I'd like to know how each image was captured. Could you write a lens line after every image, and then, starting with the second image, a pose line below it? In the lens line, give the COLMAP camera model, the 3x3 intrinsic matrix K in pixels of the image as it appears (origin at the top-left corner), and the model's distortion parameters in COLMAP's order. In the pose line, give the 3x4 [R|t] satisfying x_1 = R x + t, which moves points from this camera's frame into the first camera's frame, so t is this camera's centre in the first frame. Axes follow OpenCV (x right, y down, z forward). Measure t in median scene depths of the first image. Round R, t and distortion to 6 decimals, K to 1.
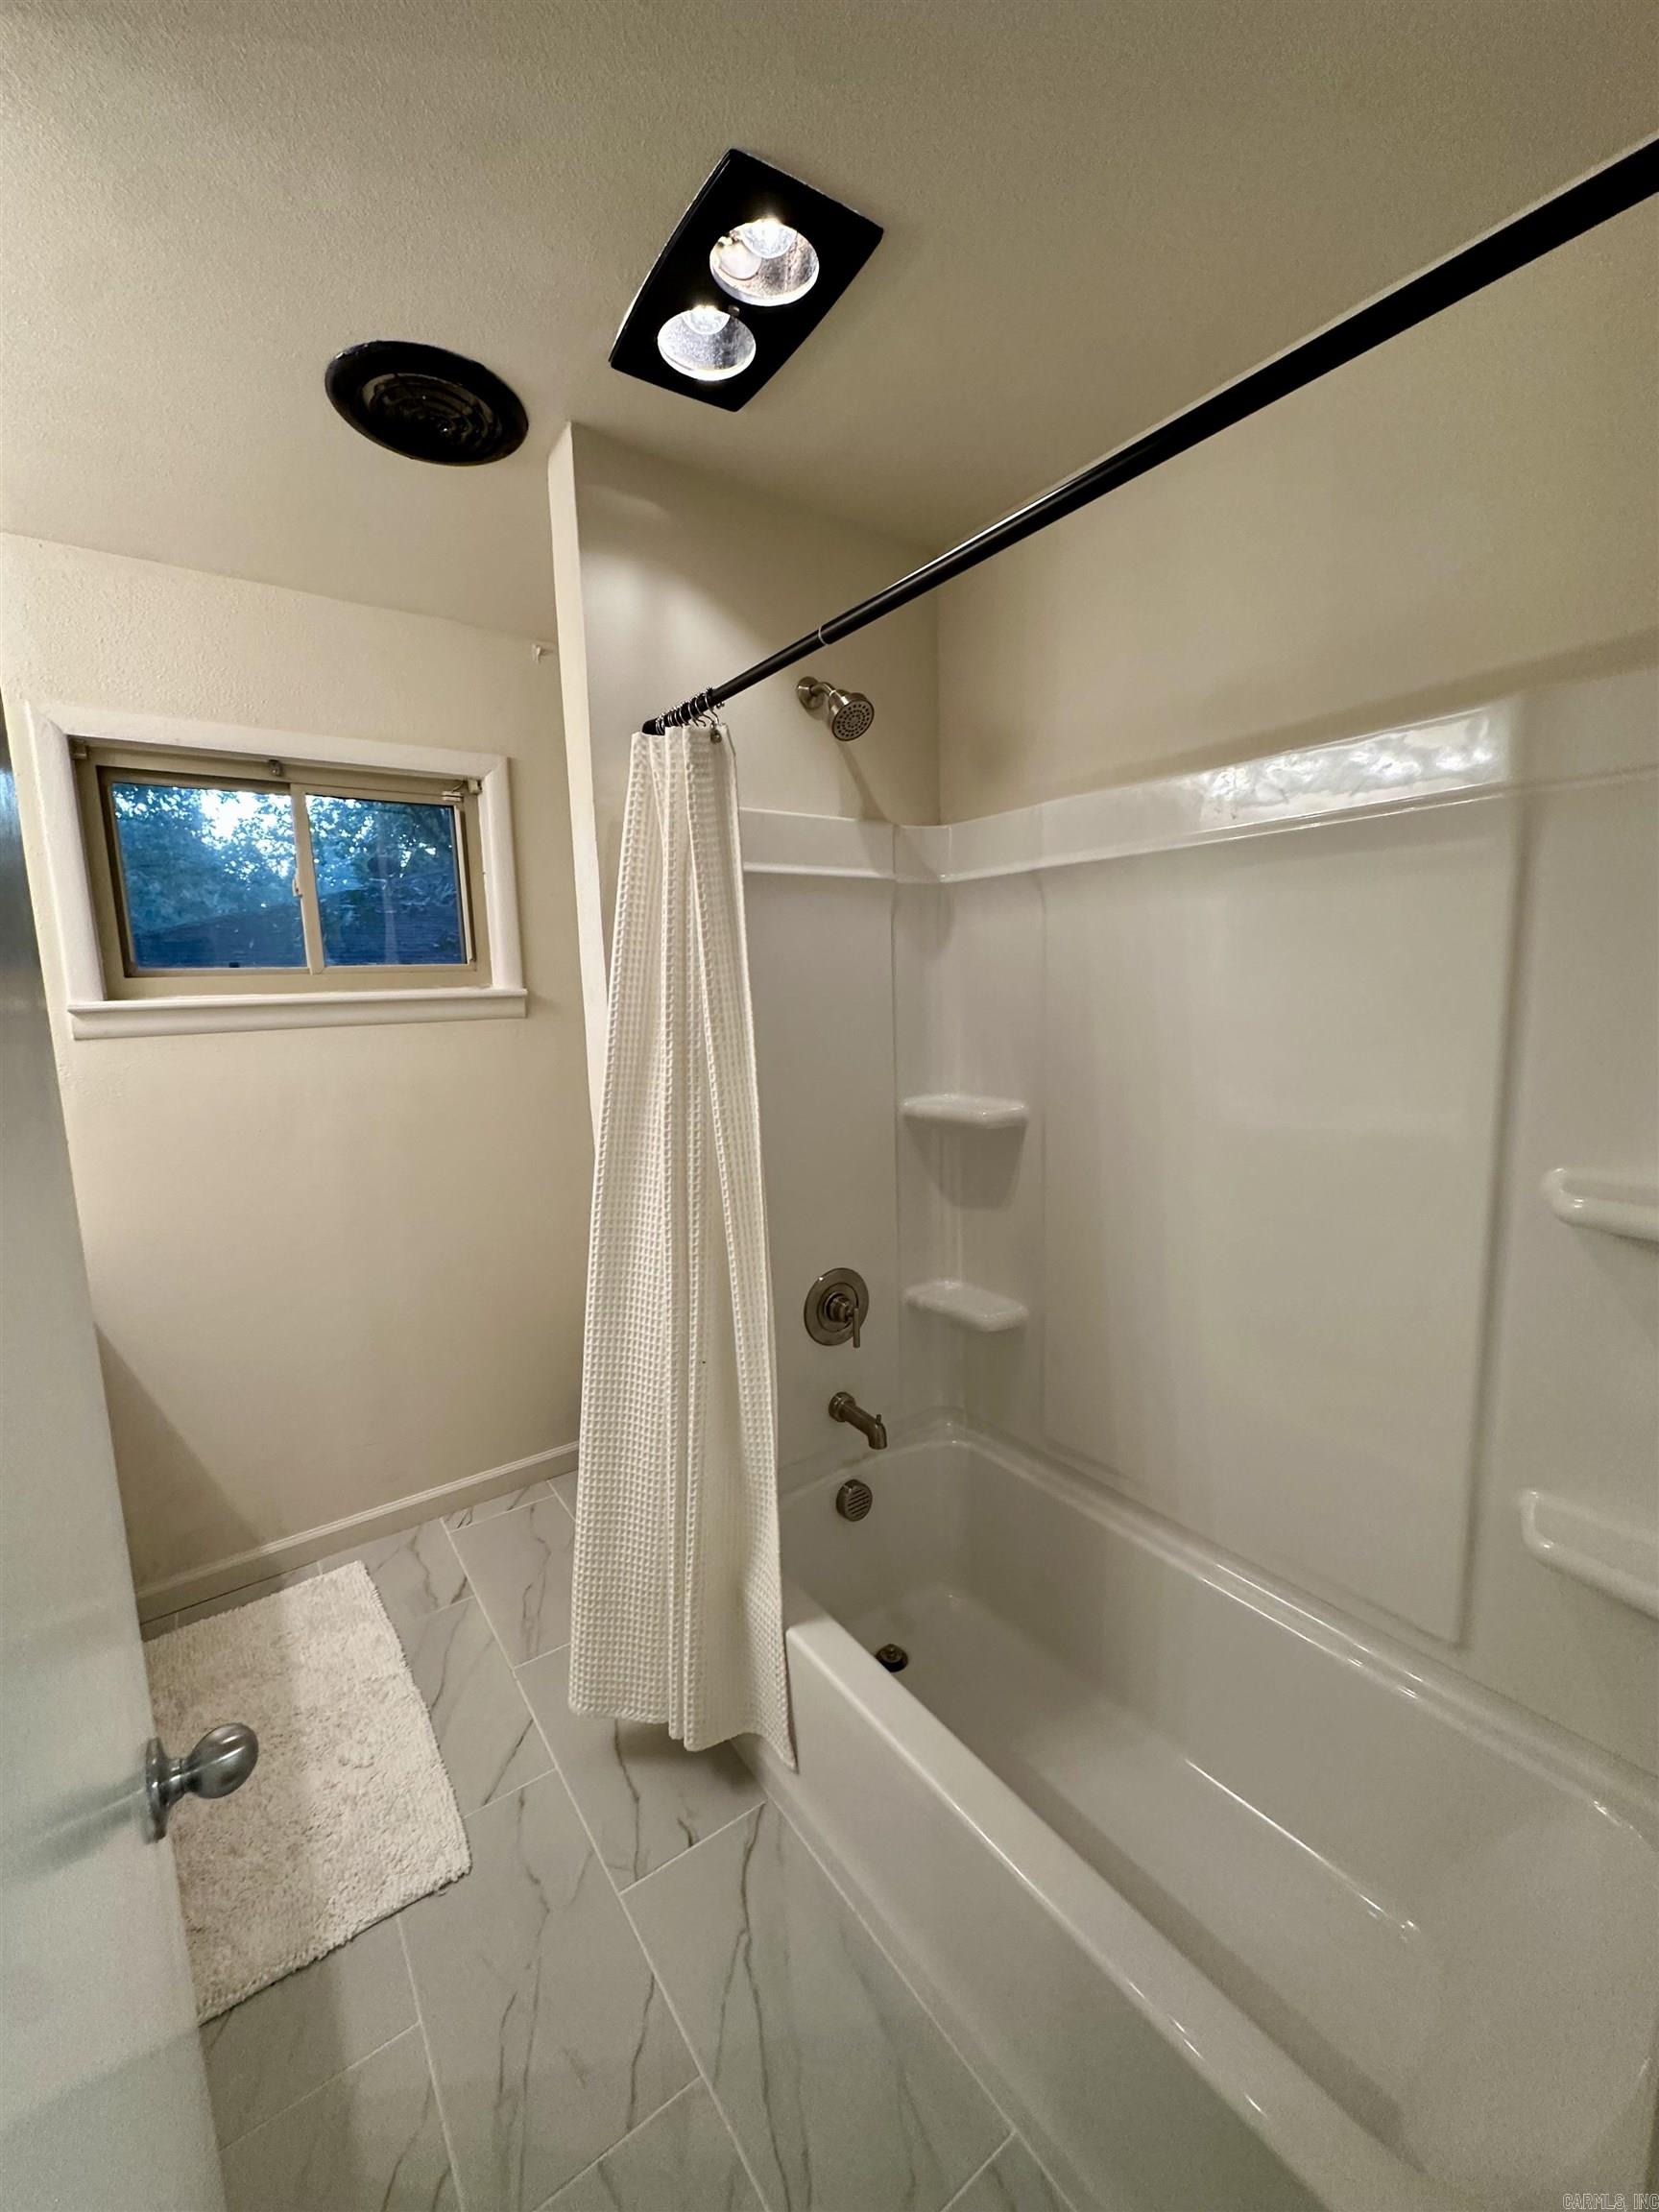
lens RADIAL K [[889.9, 0, 830.4], [0, 889.9, 1105.2], [0, 0, 1]] dist [-0.001079, 0.000449]
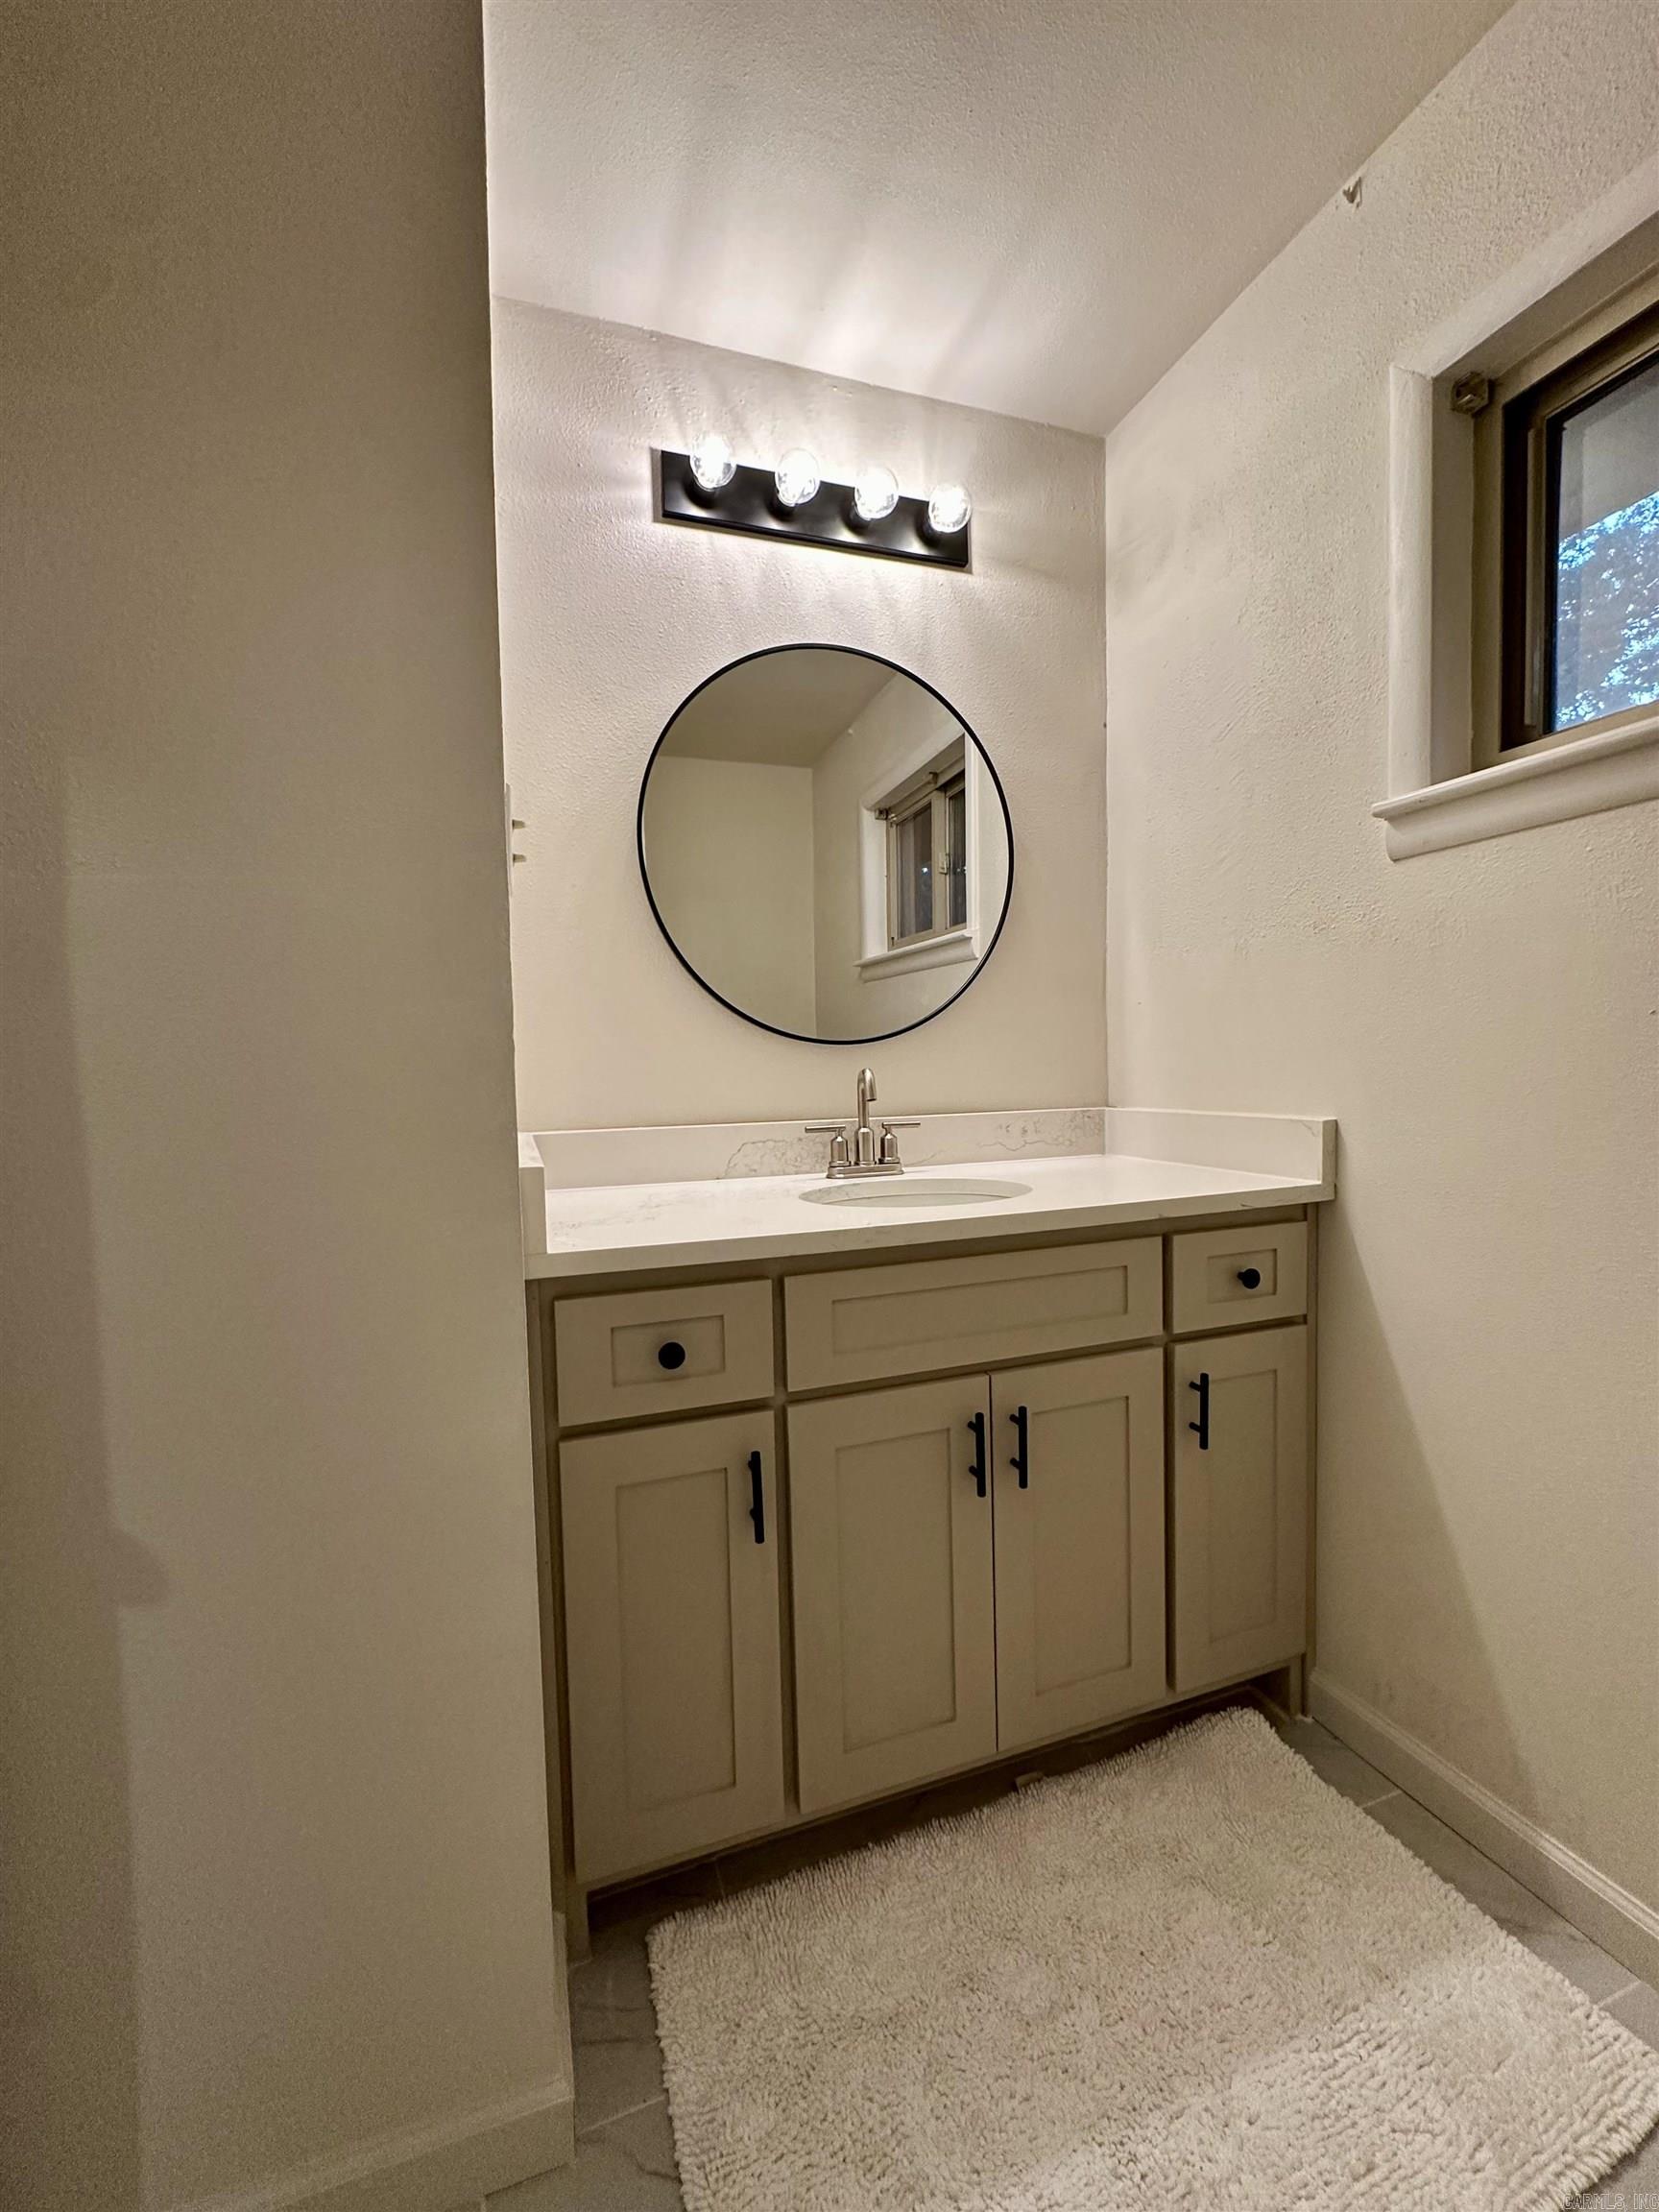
lens RADIAL K [[889.9, 0, 829.2], [0, 889.9, 1101.7], [0, 0, 1]] dist [-0.001079, 0.000449]
pose [[-0.274983, 0.069300, -0.958948, -0.073098], [-0.106834, 0.989020, 0.102109, 0.082065], [0.955495, 0.130527, -0.264560, 0.776753]]
